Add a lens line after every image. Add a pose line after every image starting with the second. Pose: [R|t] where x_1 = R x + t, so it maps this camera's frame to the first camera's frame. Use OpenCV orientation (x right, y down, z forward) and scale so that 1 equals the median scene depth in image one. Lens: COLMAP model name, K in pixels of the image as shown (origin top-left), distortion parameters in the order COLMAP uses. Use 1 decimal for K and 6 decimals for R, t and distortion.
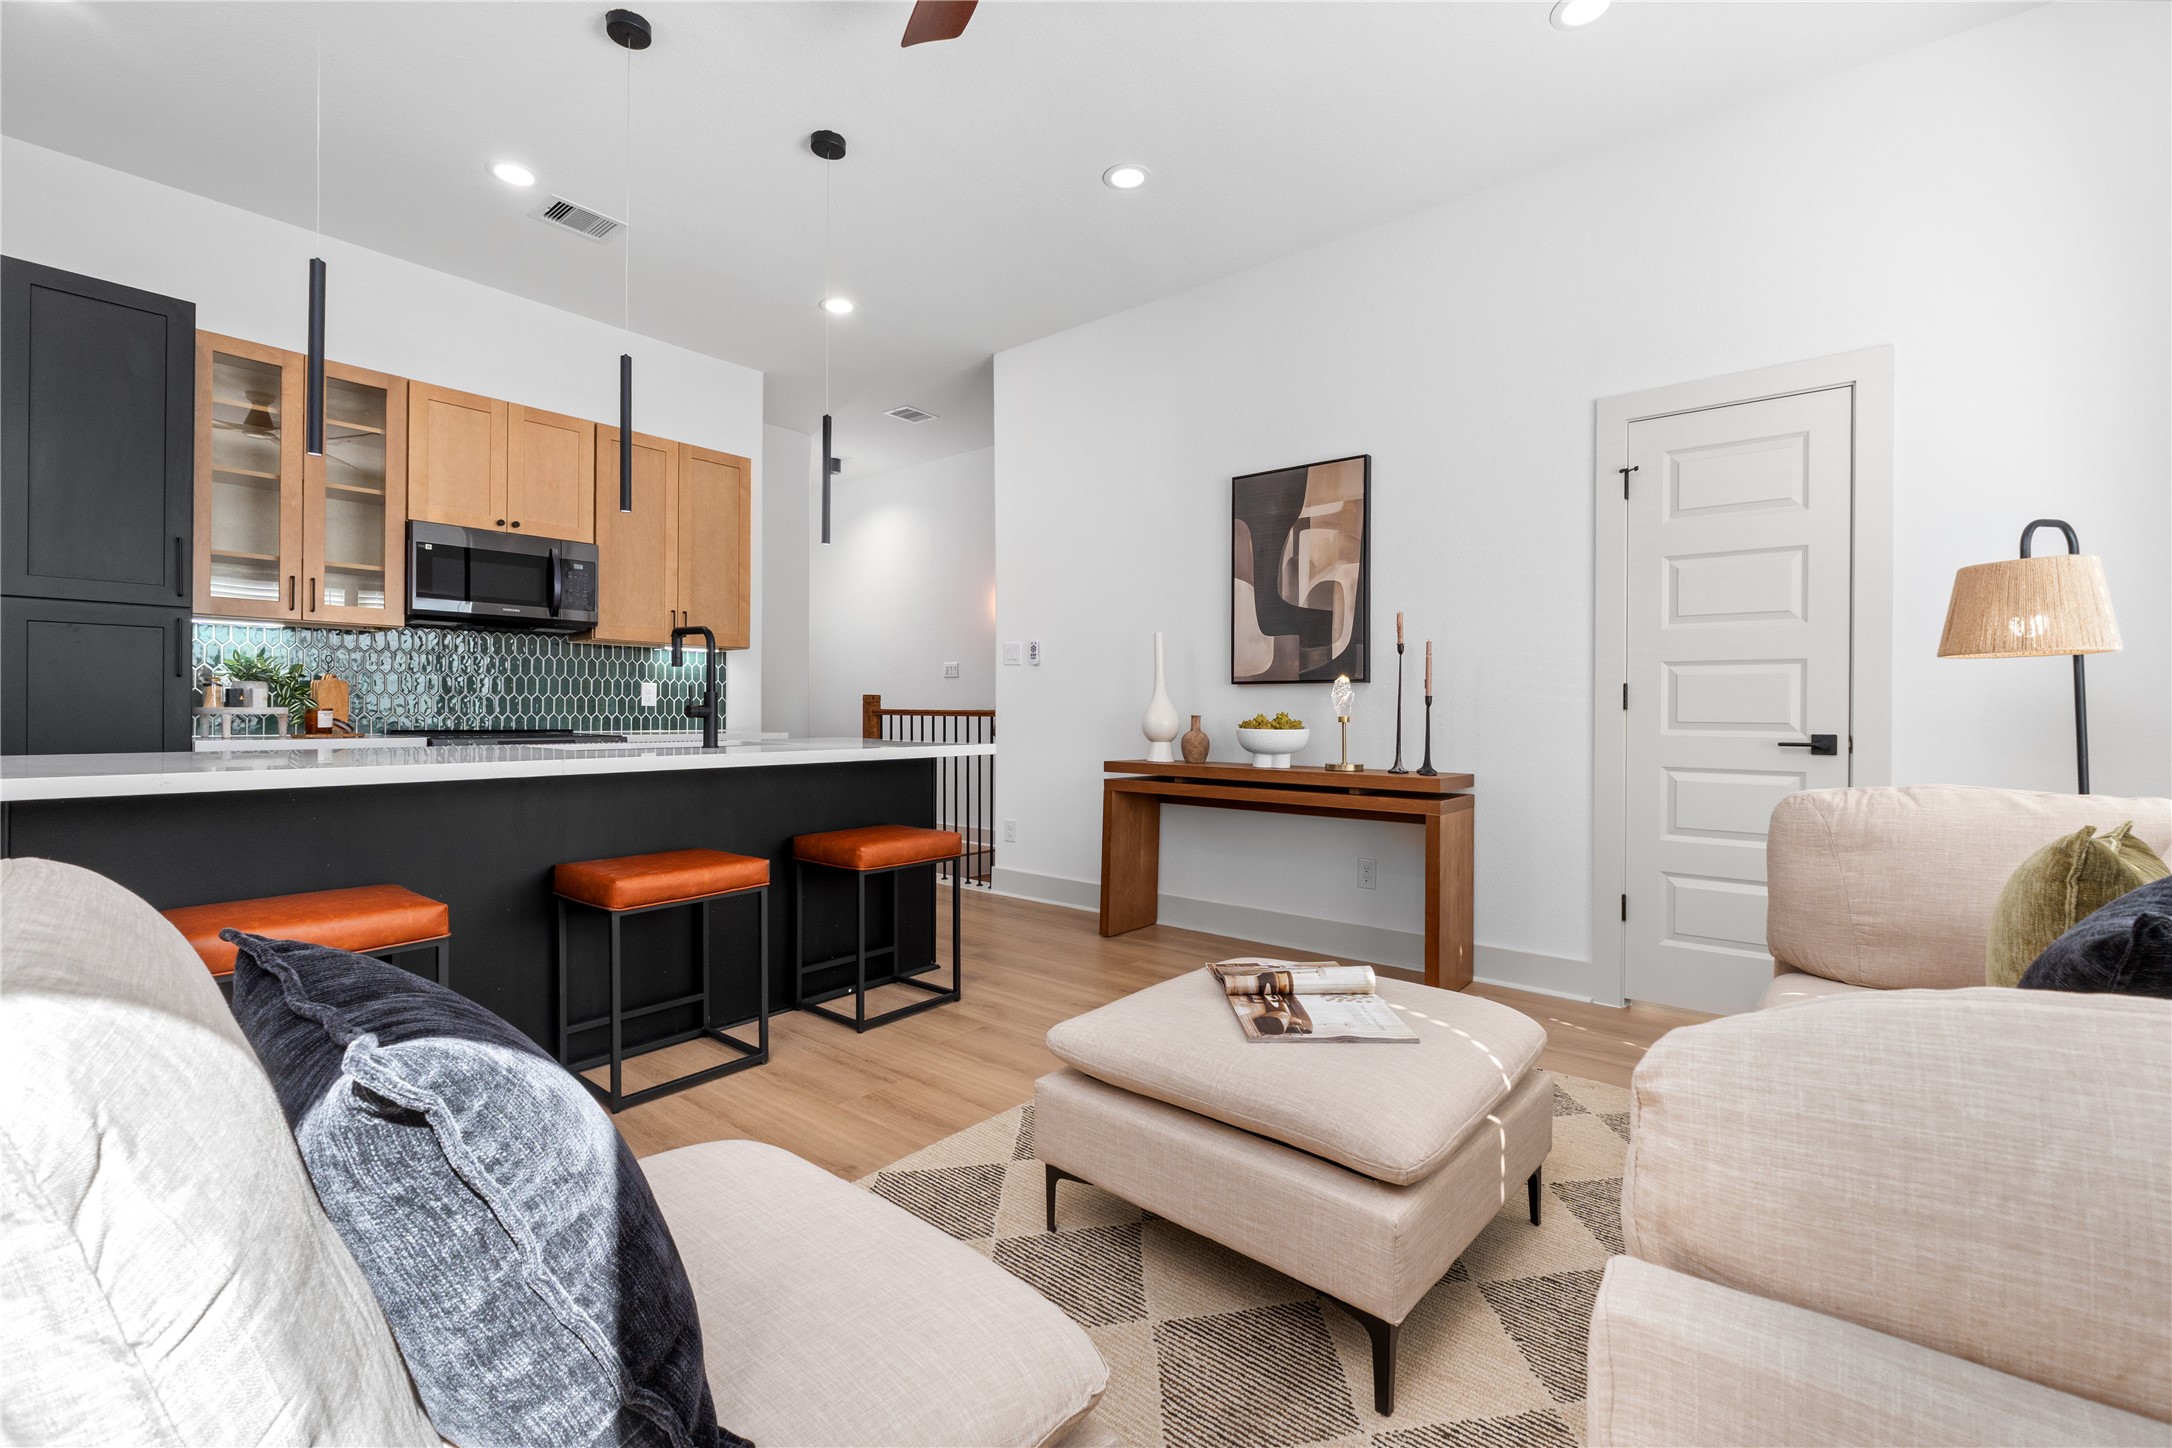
lens RADIAL K [[920.8, 0, 1089.6], [0, 920.8, 715.1], [0, 0, 1]] dist [-0.007484, -0.000192]
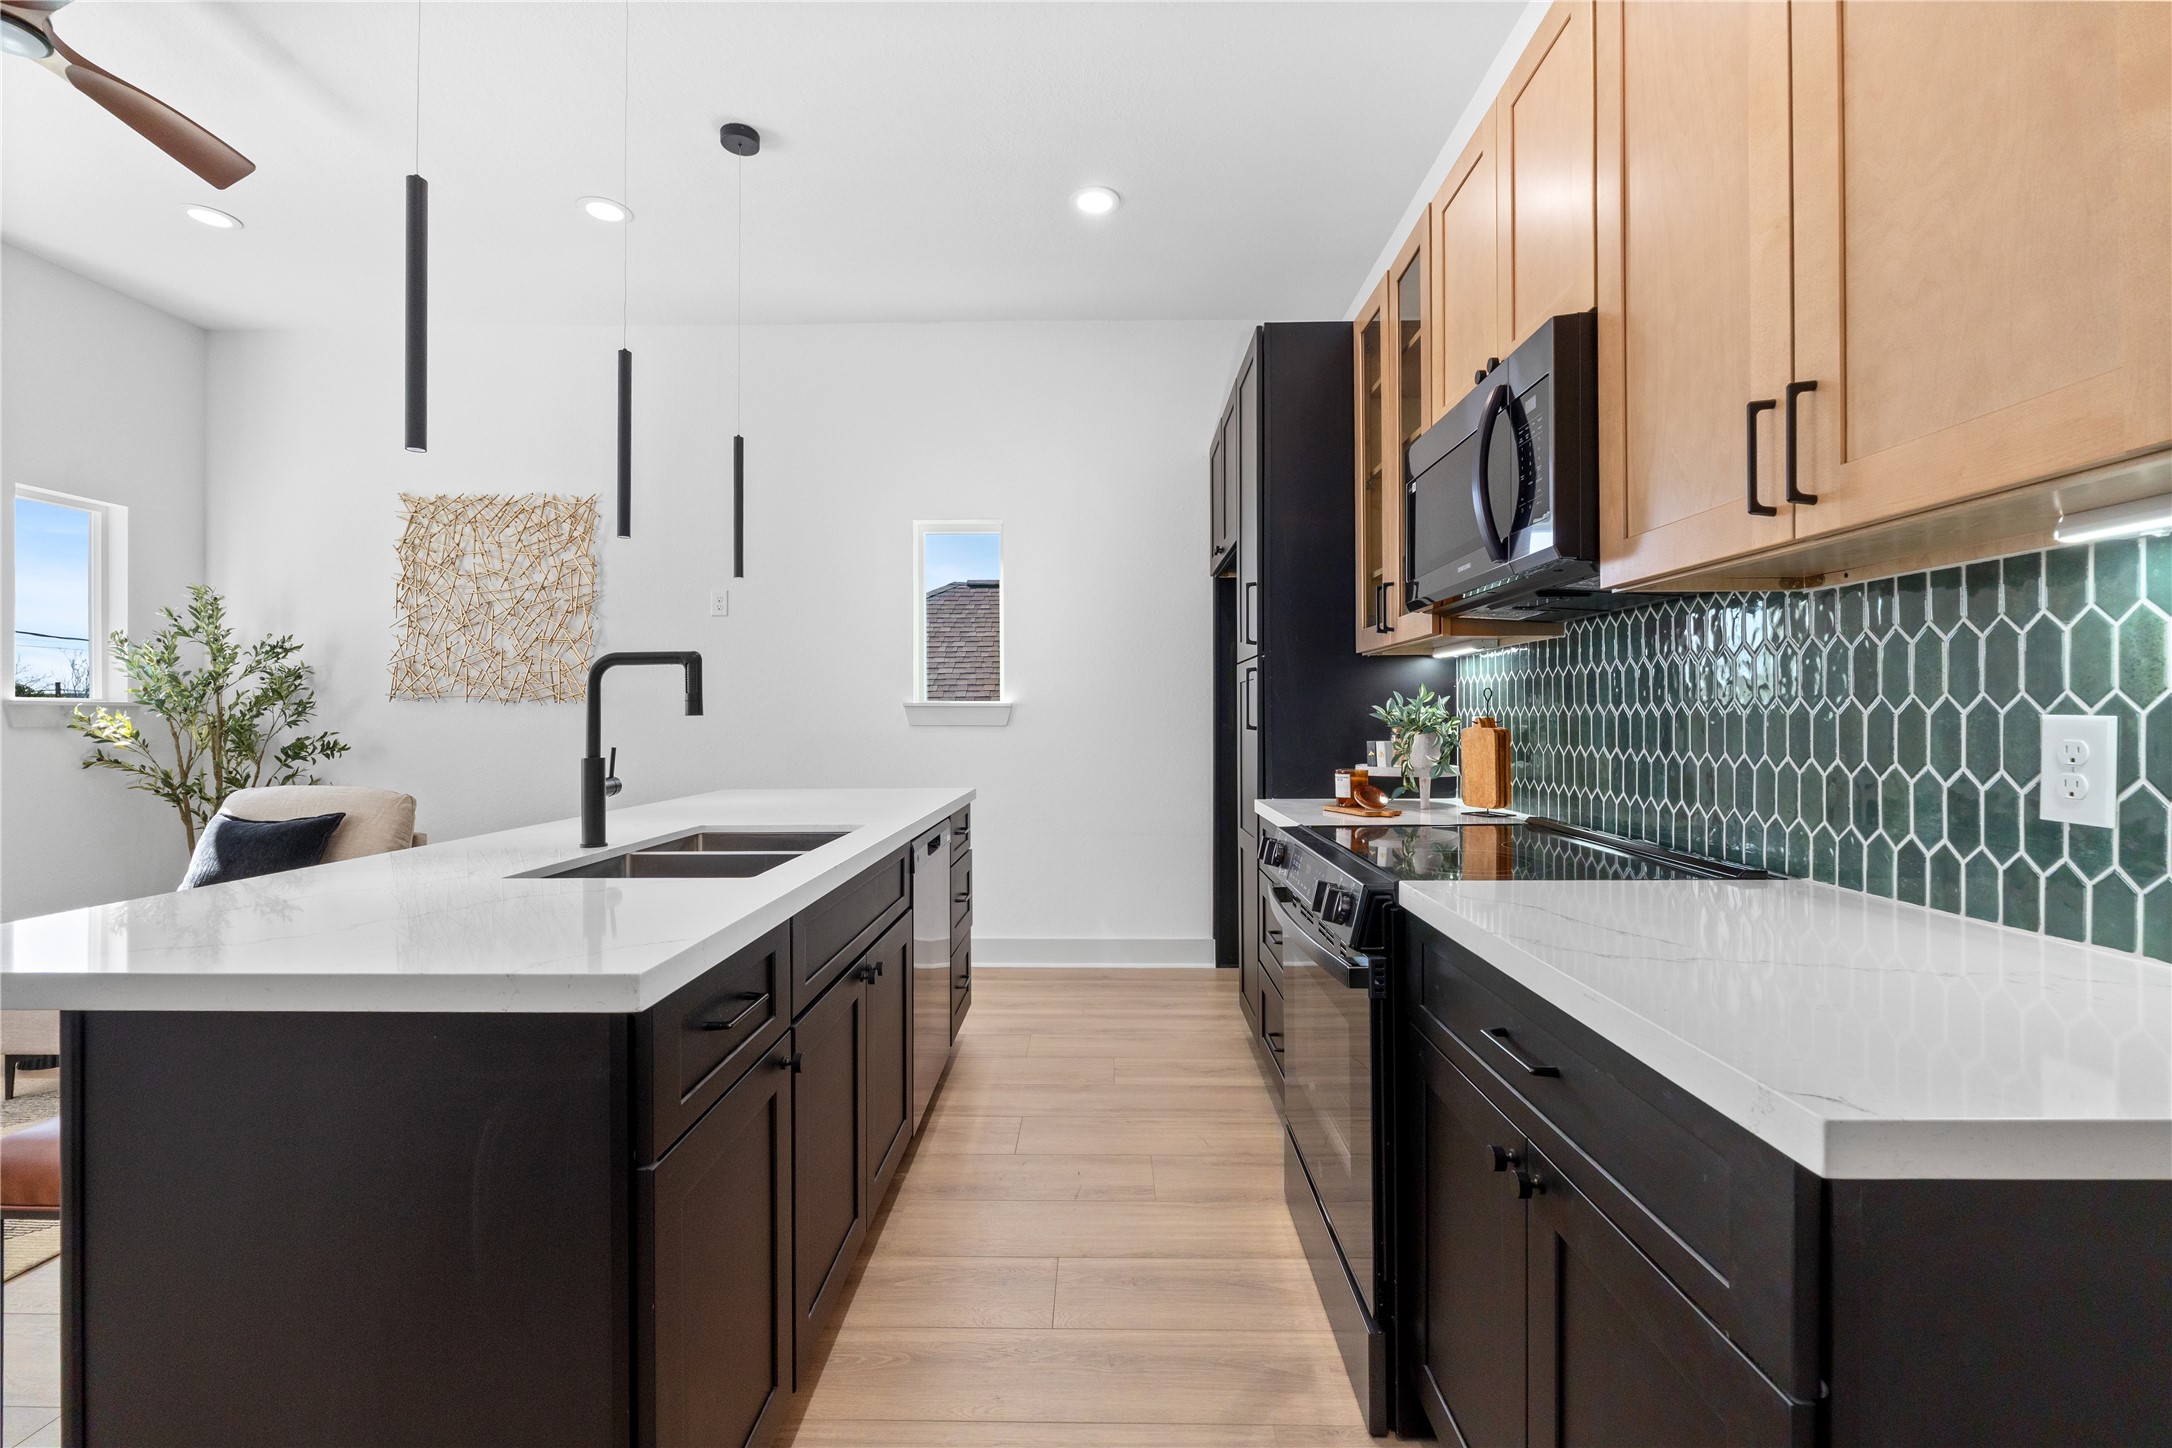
lens RADIAL K [[920.8, 0, 1093.4], [0, 920.8, 717.8], [0, 0, 1]] dist [-0.007484, -0.000192]
pose [[-0.785163, -0.006090, -0.619259, -0.219114], [-0.007051, 0.999975, -0.000895, -0.041267], [0.619249, 0.003664, -0.785186, 1.290513]]
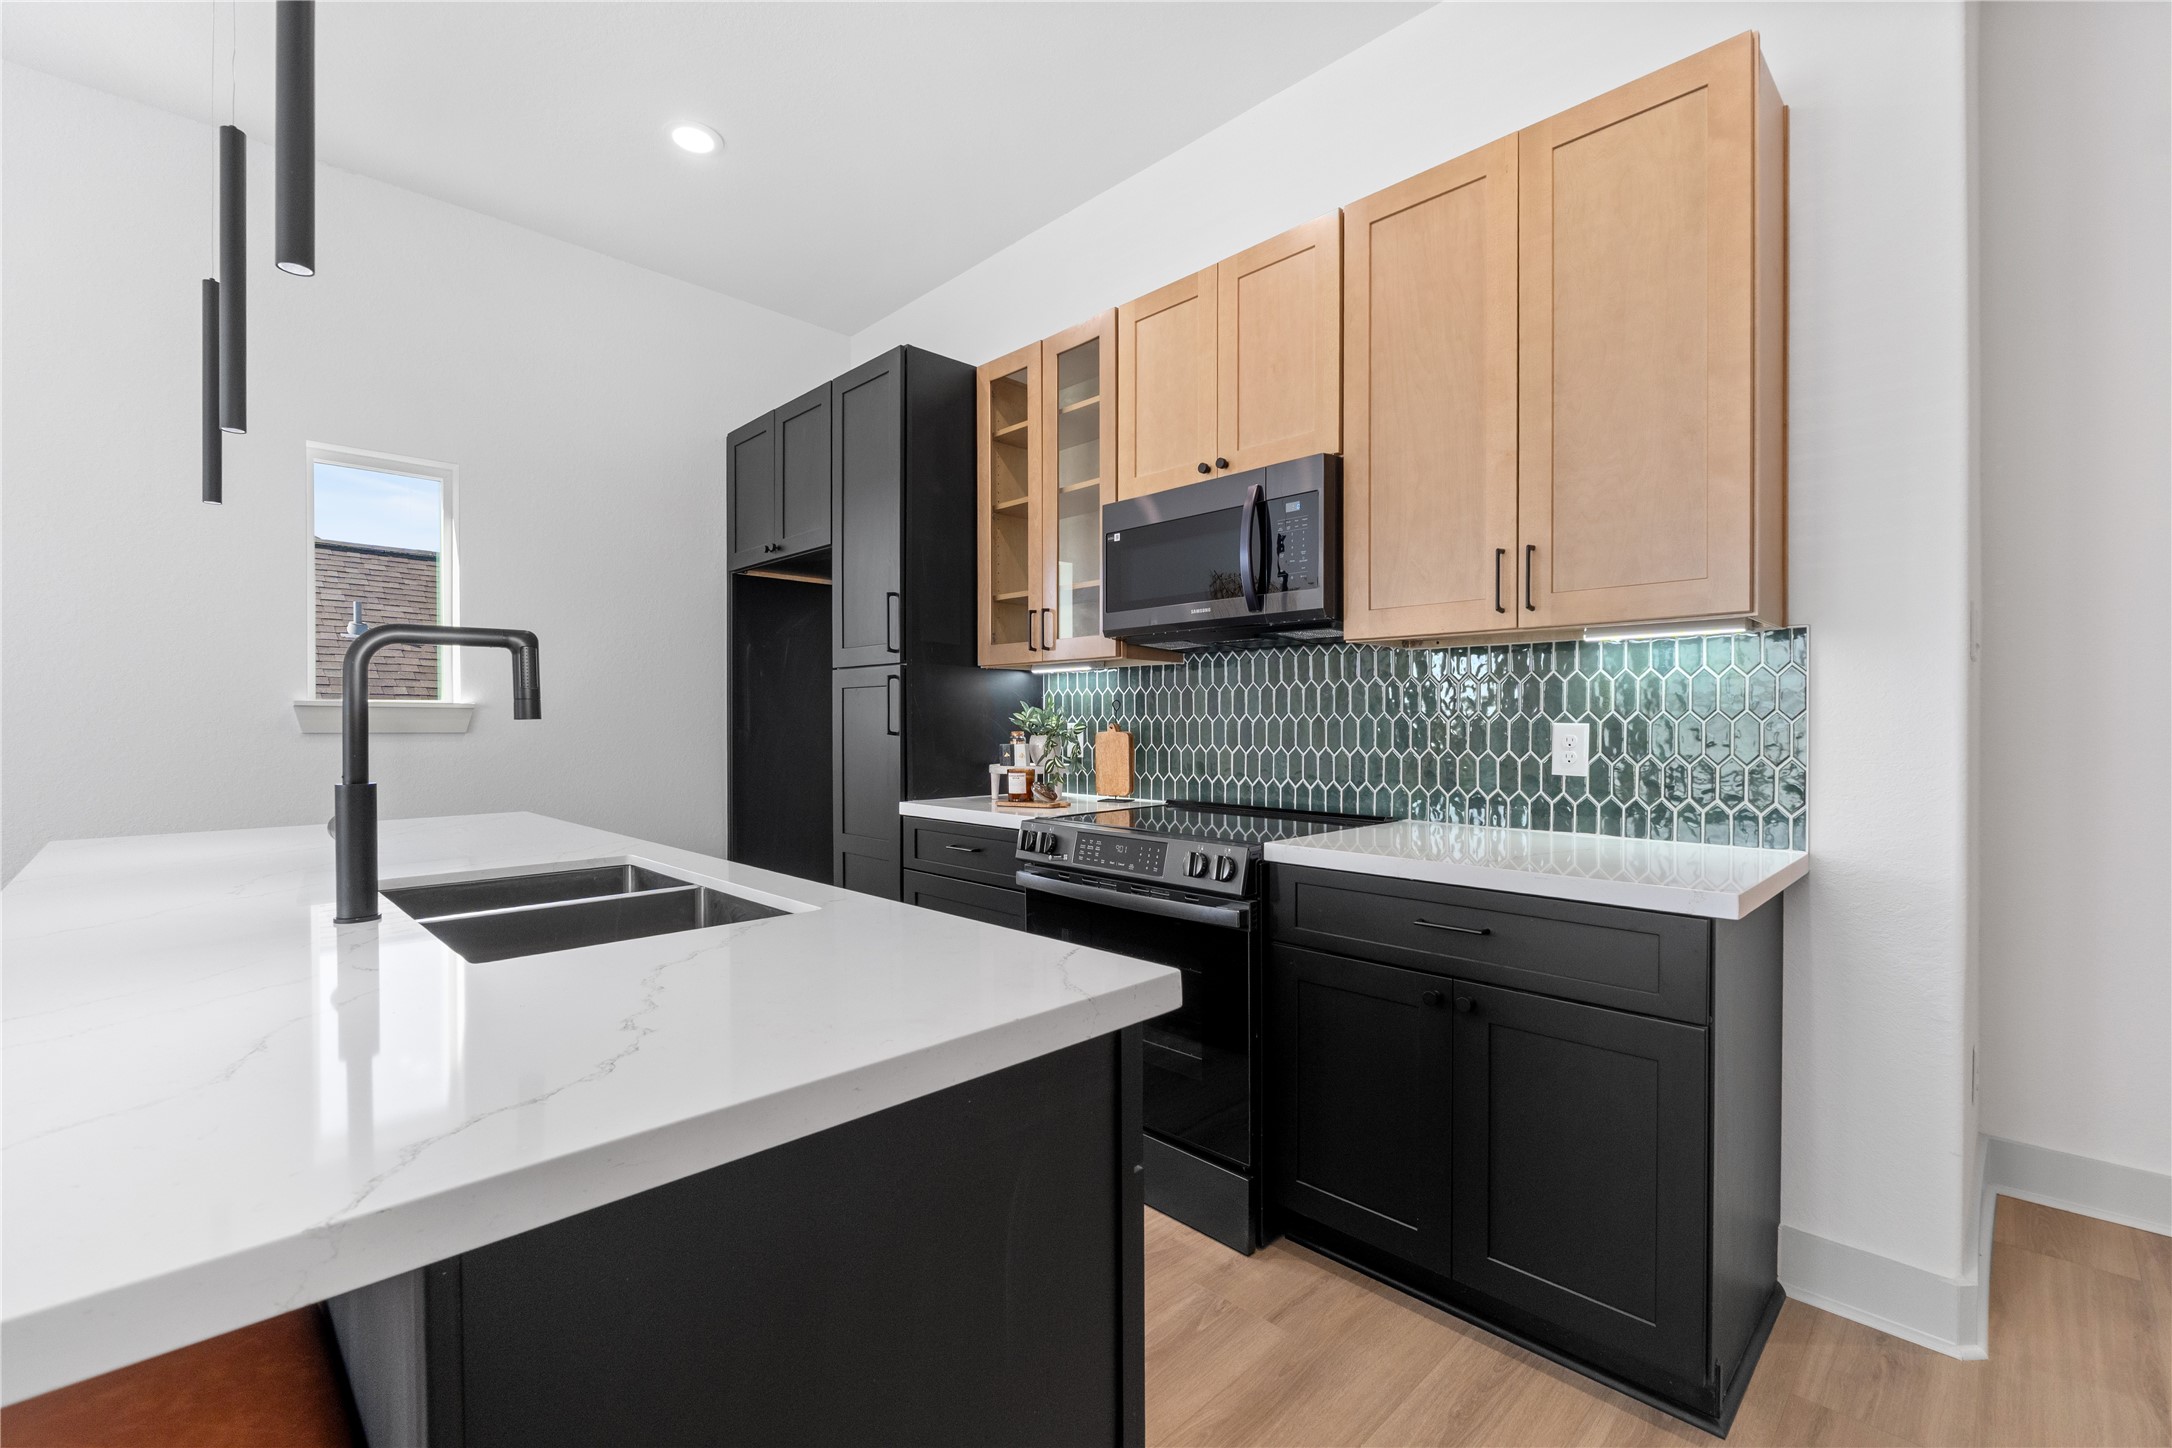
lens RADIAL K [[920.8, 0, 1106.1], [0, 920.8, 730.8], [0, 0, 1]] dist [-0.007484, -0.000192]
pose [[-0.097168, 0.001246, -0.995267, -0.032512], [-0.005969, 0.999980, 0.001835, -0.038994], [0.995250, 0.006119, -0.097159, 1.038014]]
